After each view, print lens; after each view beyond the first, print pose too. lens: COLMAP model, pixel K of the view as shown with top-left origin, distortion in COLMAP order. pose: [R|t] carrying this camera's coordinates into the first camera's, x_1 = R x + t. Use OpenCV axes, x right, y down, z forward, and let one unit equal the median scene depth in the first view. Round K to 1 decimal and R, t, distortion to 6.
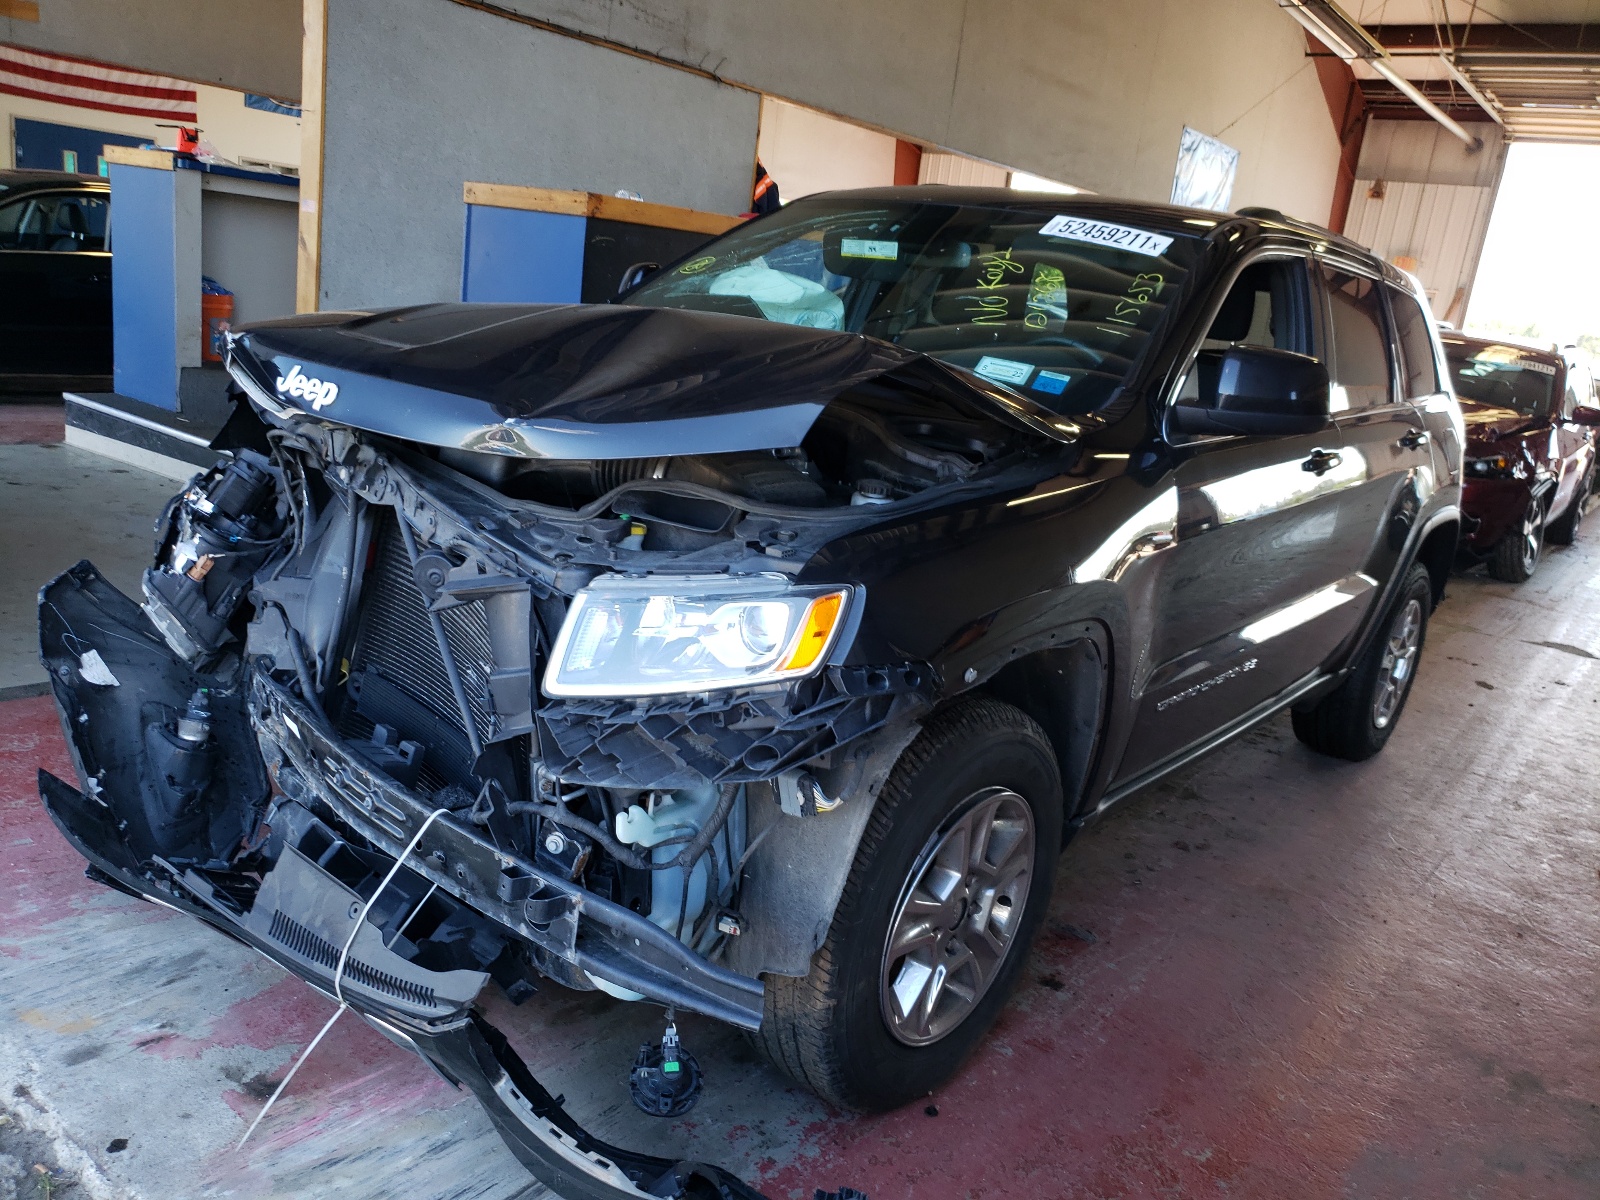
lens RADIAL K [[1208.6, 0, 800.0], [0, 1208.6, 600.0], [0, 0, 1]] dist [0.020509, -0.000329]
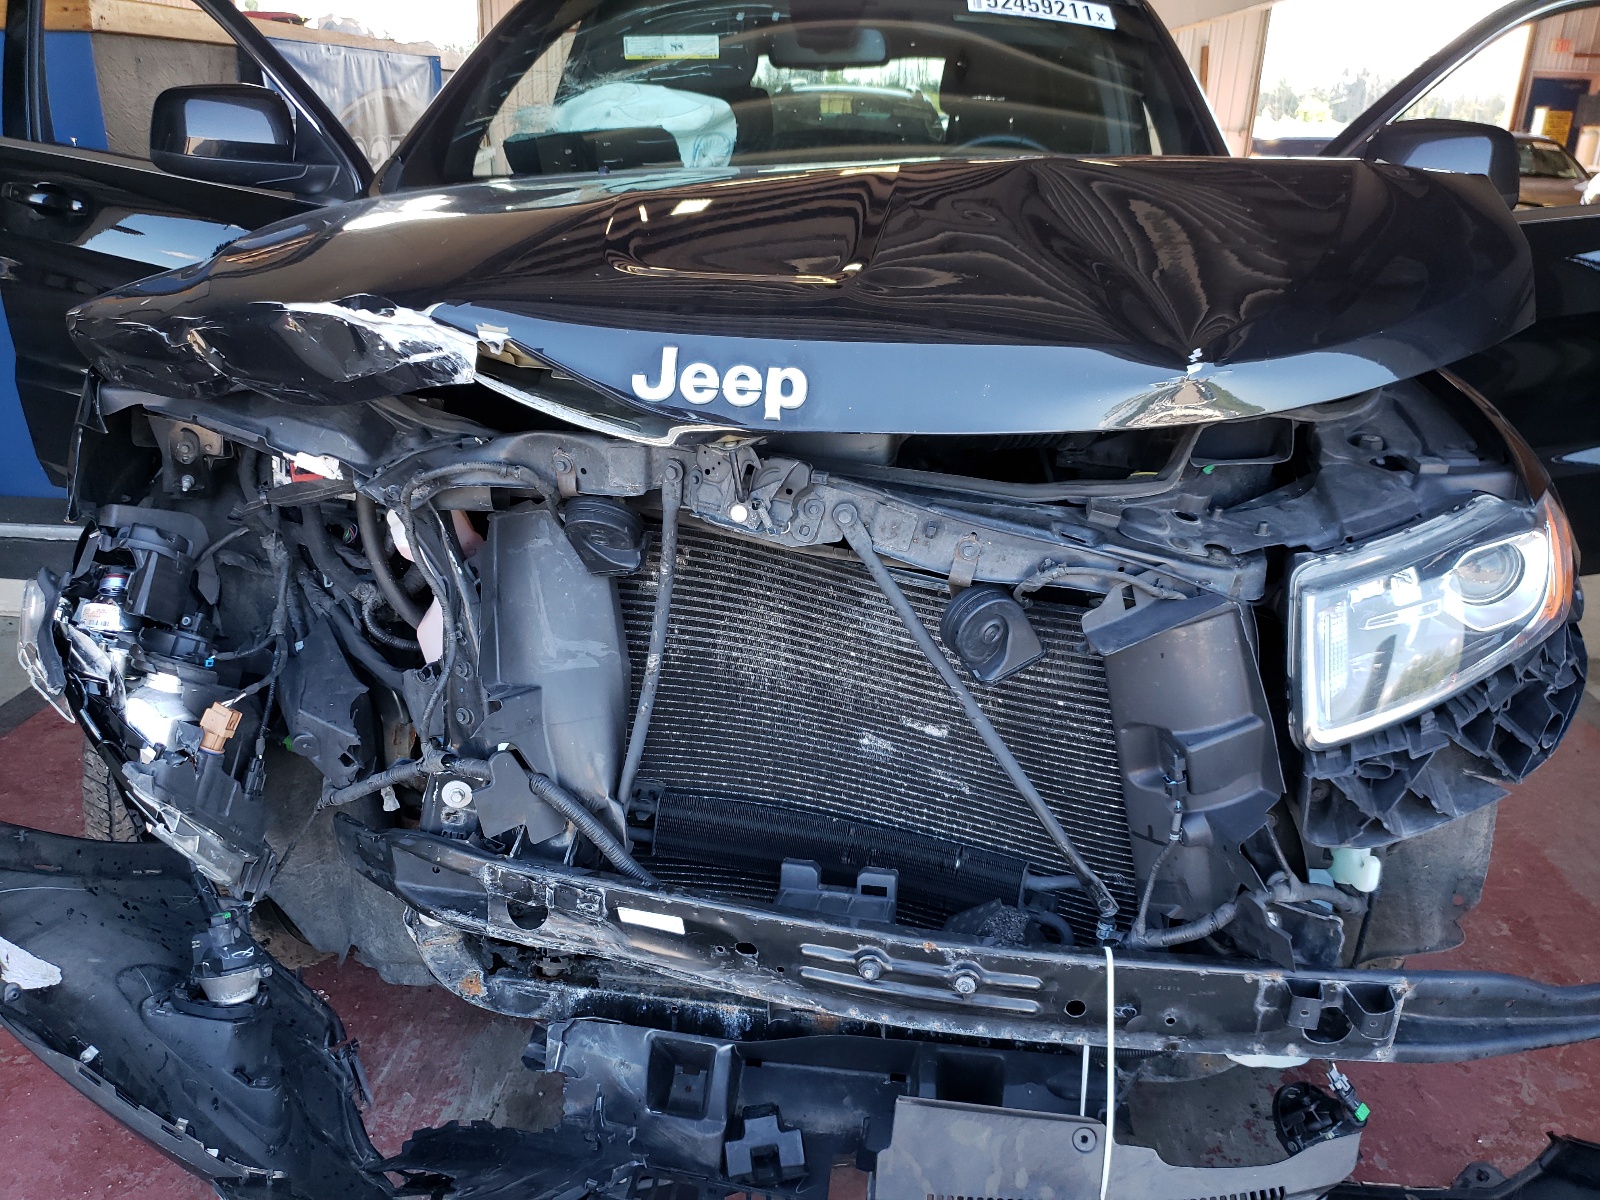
lens RADIAL K [[1208.6, 0, 800.0], [0, 1208.6, 600.0], [0, 0, 1]] dist [0.020509, -0.000329]
pose [[0.835969, -0.300107, 0.459447, -0.670315], [0.223556, 0.950837, 0.214317, -0.193896], [-0.501177, -0.076450, 0.861961, 0.489309]]
